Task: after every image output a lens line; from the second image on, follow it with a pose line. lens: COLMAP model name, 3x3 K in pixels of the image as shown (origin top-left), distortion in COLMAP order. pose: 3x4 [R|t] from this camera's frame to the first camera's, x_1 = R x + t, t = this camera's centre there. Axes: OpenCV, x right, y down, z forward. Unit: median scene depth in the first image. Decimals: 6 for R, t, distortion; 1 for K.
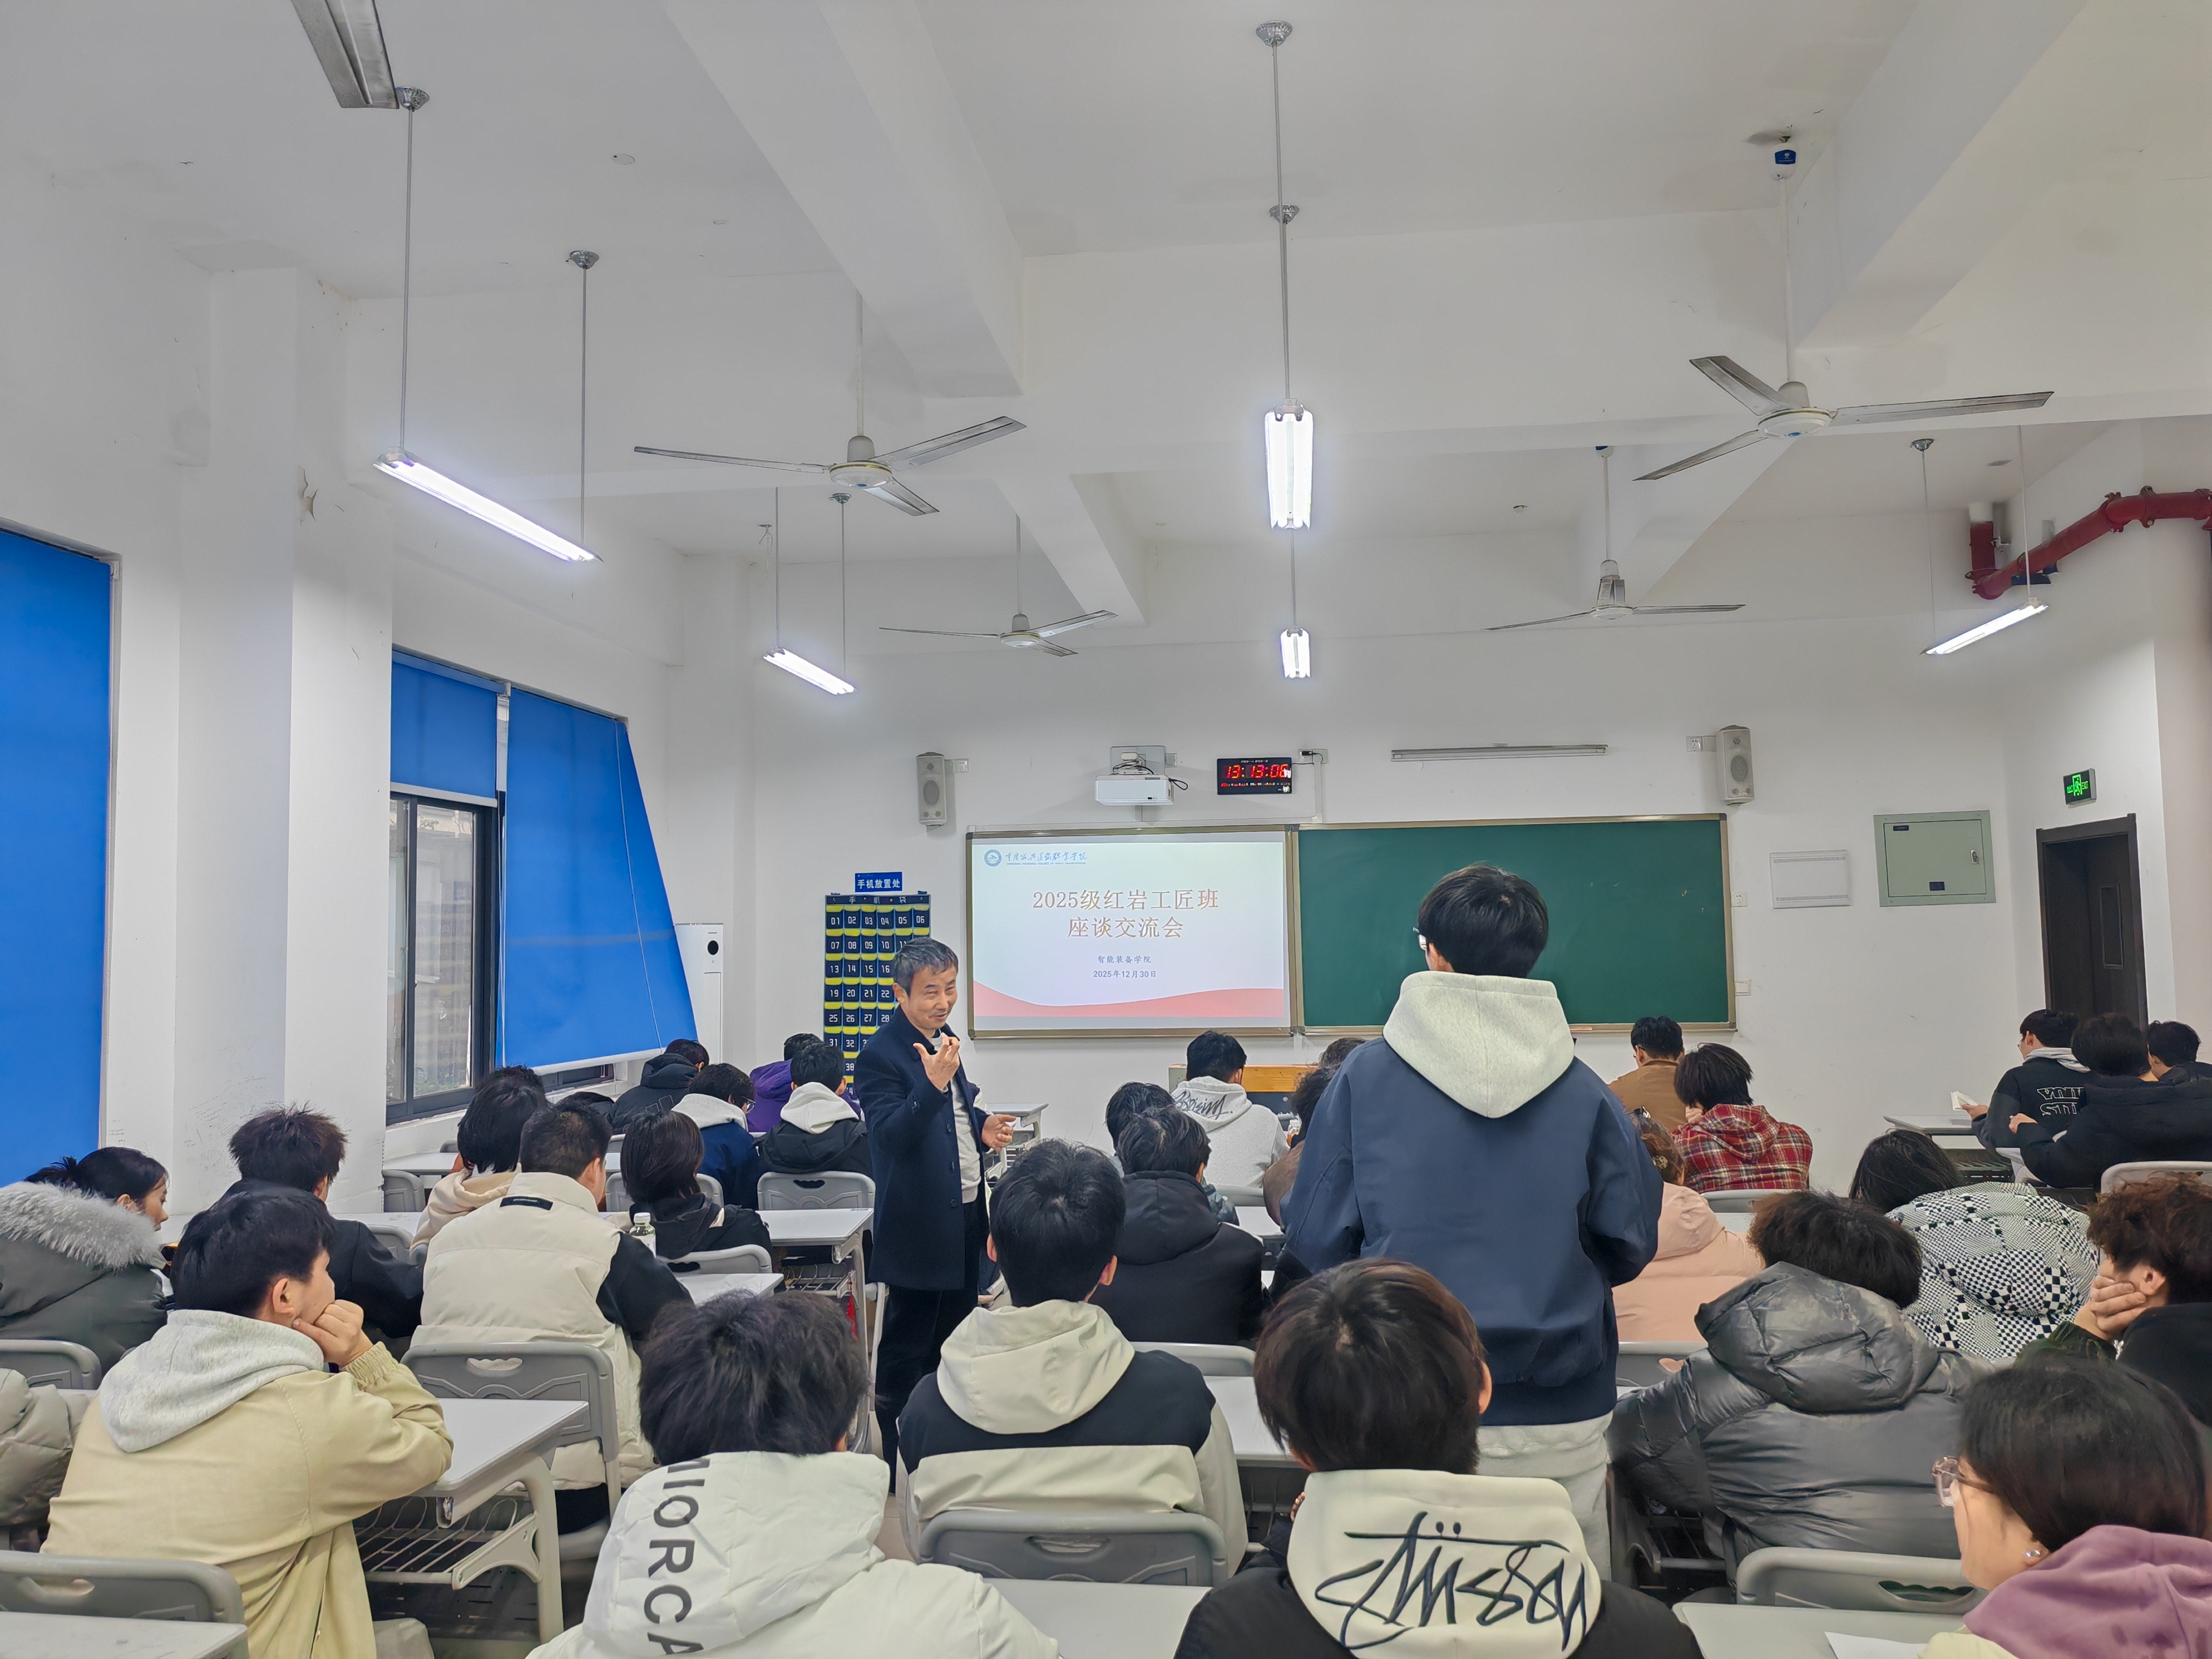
lens RADIAL K [[1716.7, 0, 1101.4], [0, 1716.7, 810.1], [0, 0, 1]] dist [0.044654, -0.031108]
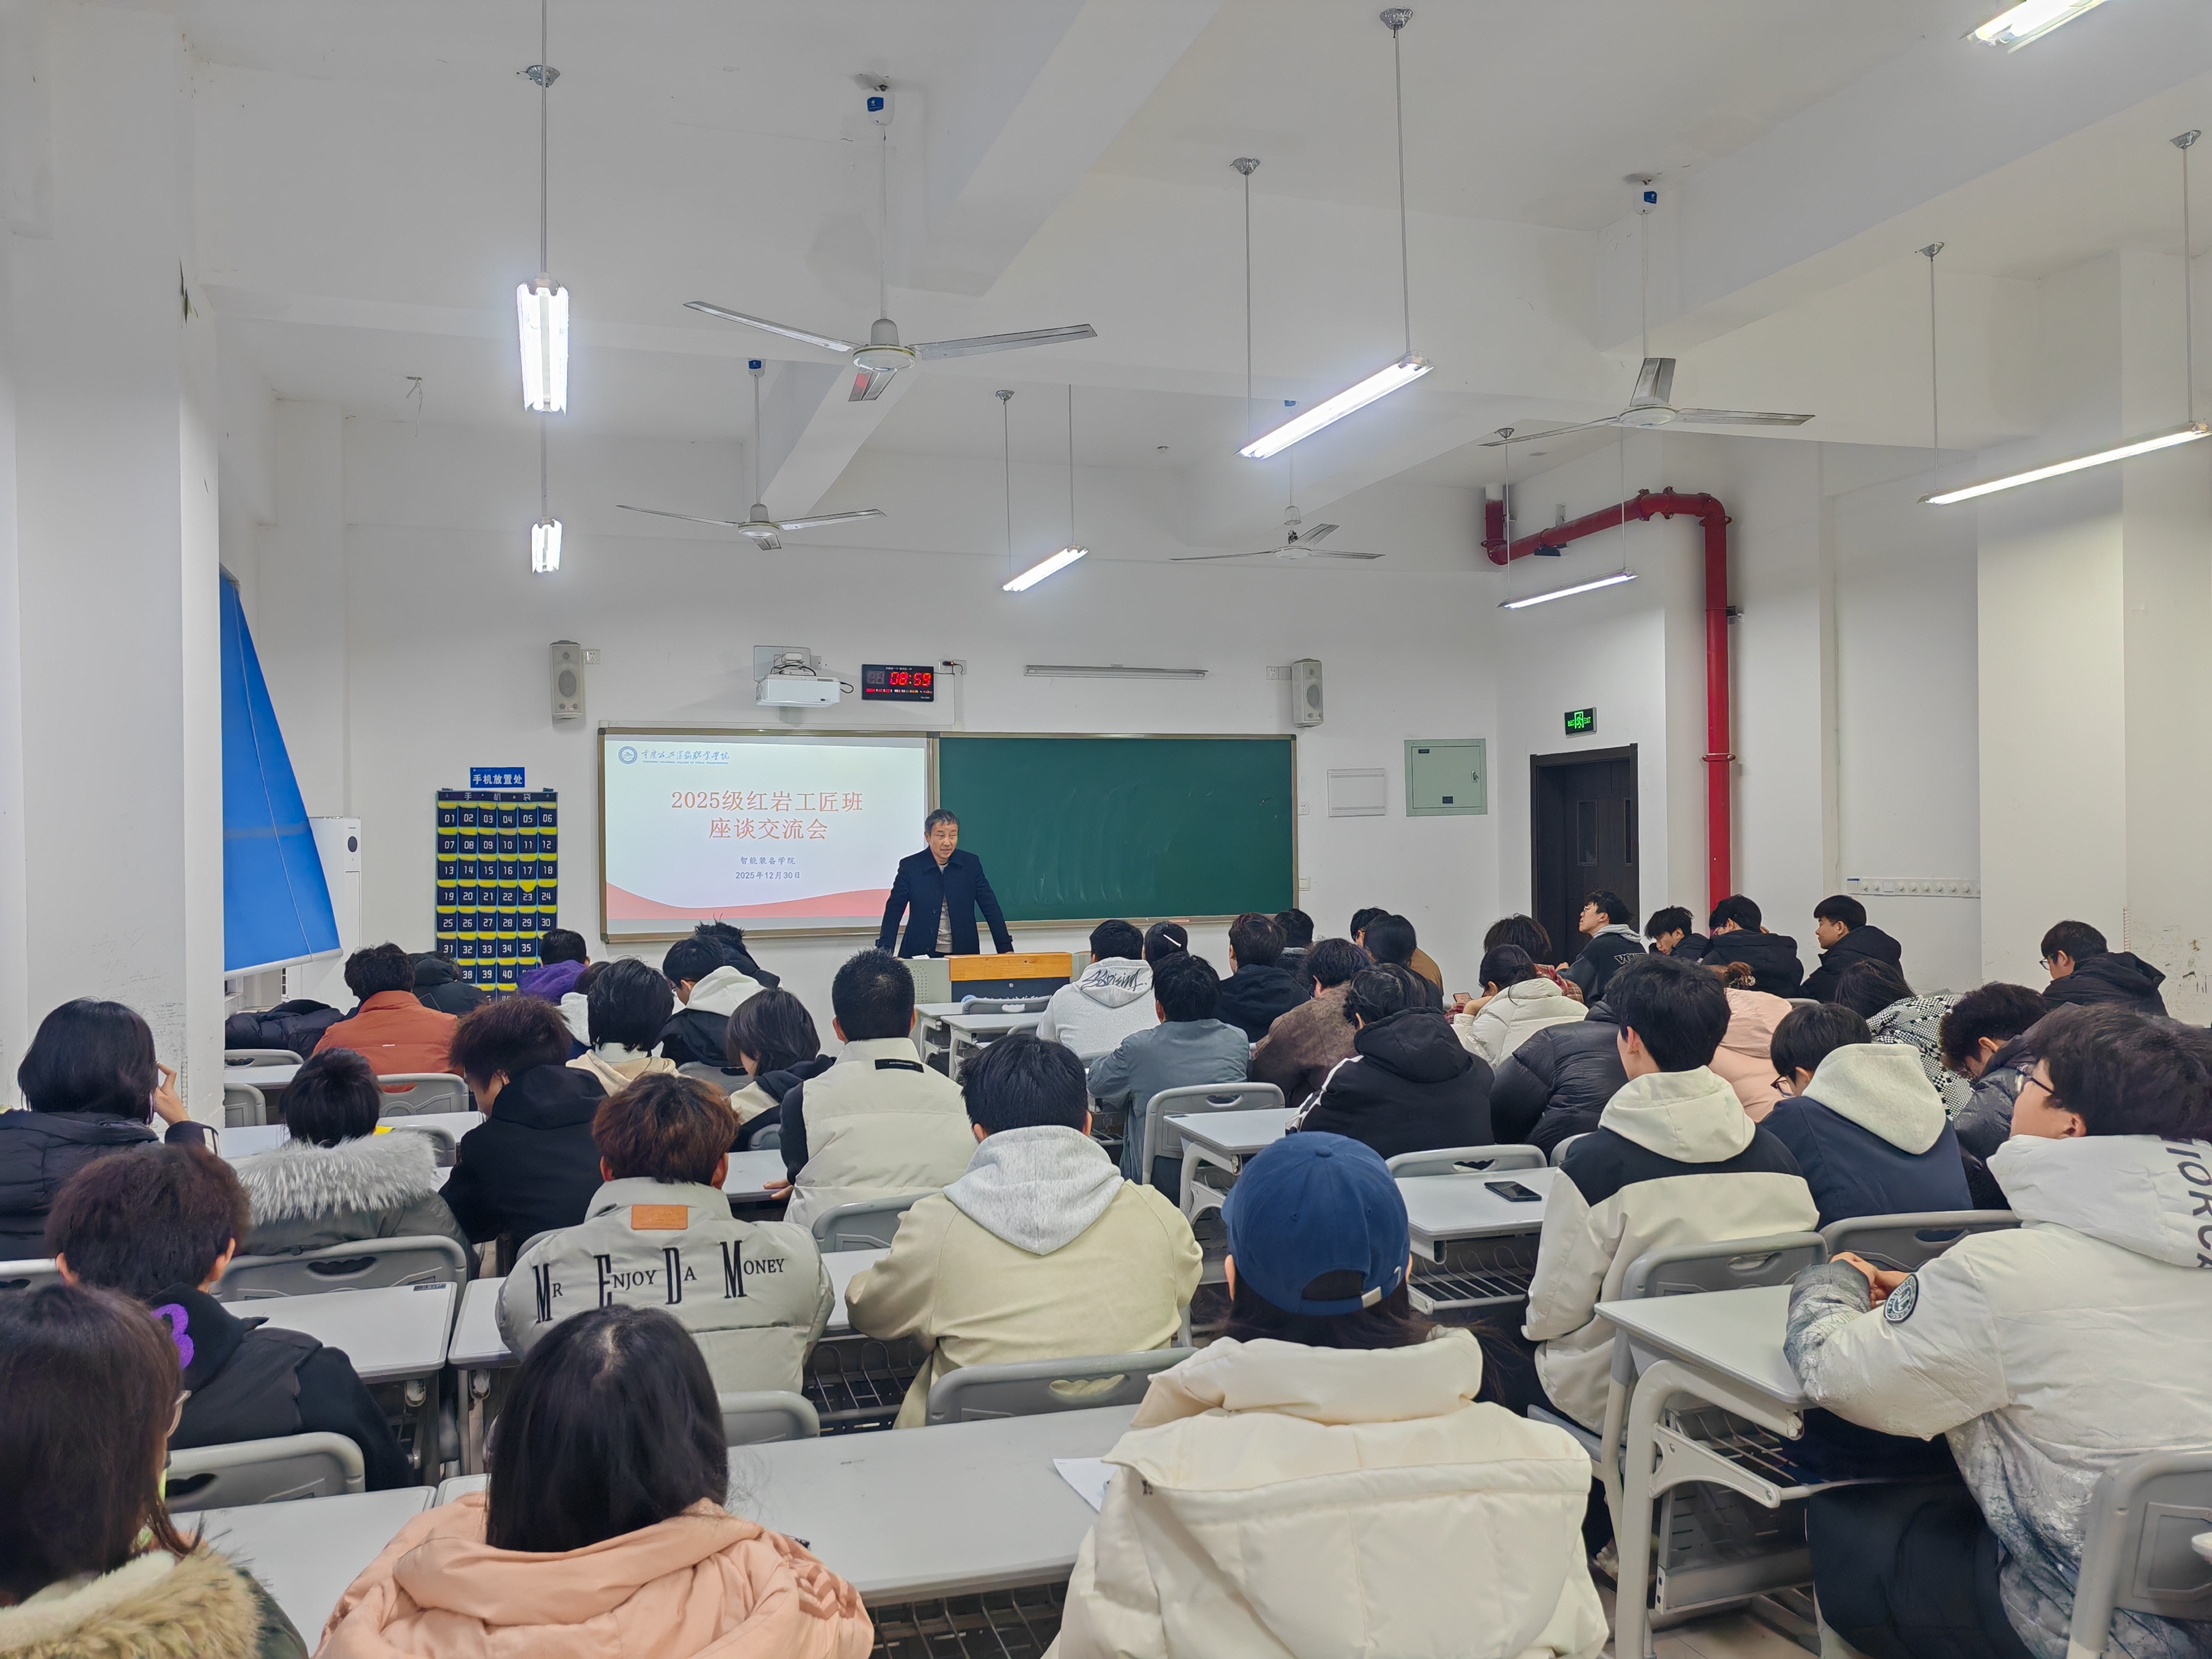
lens RADIAL K [[1716.7, 0, 1089.0], [0, 1716.7, 834.6], [0, 0, 1]] dist [0.044654, -0.031108]
pose [[0.903797, 0.008360, 0.427881, -0.244231], [-0.035886, 0.997768, 0.056306, 0.008858], [-0.426455, -0.066244, 0.902080, 0.019034]]
